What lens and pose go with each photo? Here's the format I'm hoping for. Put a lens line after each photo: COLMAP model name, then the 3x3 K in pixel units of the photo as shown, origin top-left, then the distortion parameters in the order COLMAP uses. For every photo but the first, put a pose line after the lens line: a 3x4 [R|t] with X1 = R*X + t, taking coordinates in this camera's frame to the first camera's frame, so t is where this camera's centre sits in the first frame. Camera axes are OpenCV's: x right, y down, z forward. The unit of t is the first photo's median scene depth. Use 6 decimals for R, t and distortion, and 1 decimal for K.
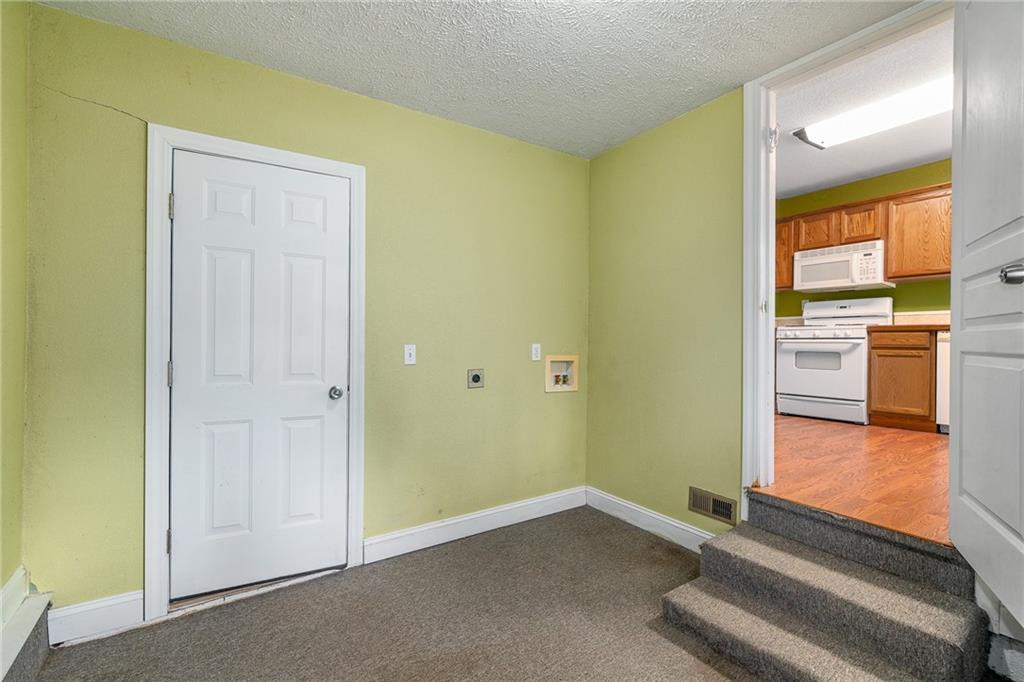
lens RADIAL K [[464.7, 0, 512.2], [0, 464.7, 340.2], [0, 0, 1]] dist [-0.002651, -0.000444]
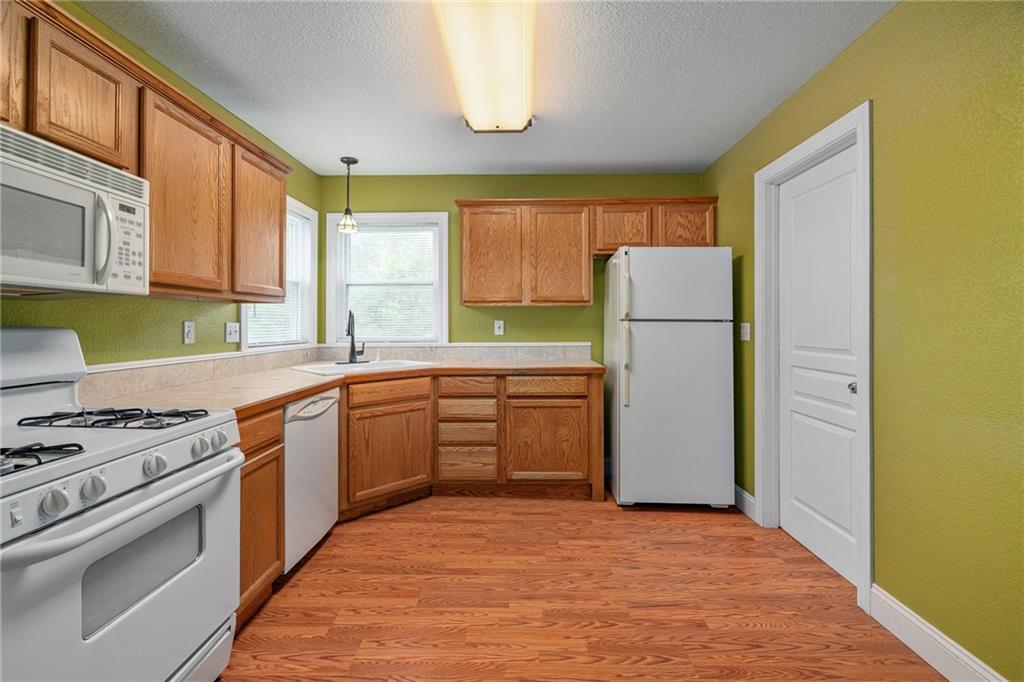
lens RADIAL K [[464.7, 0, 511.7], [0, 464.7, 315.8], [0, 0, 1]] dist [-0.002651, -0.000444]
pose [[-0.822875, 0.007524, 0.568173, 0.334722], [-0.001105, 0.999889, -0.014842, -0.100134], [-0.568222, -0.012841, -0.822775, 1.125338]]
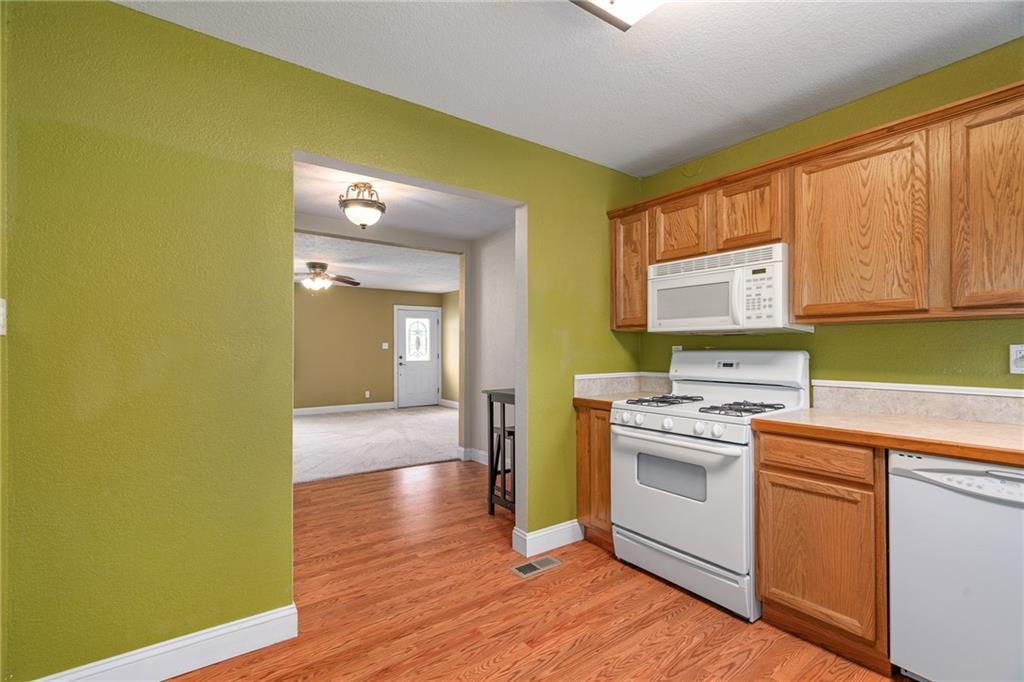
lens RADIAL K [[464.7, 0, 514.8], [0, 464.7, 341.9], [0, 0, 1]] dist [-0.002651, -0.000444]
pose [[0.998452, -0.007233, 0.055157, 0.469683], [0.008008, 0.999872, -0.013847, -0.101744], [-0.055049, 0.014267, 0.998382, 0.504595]]
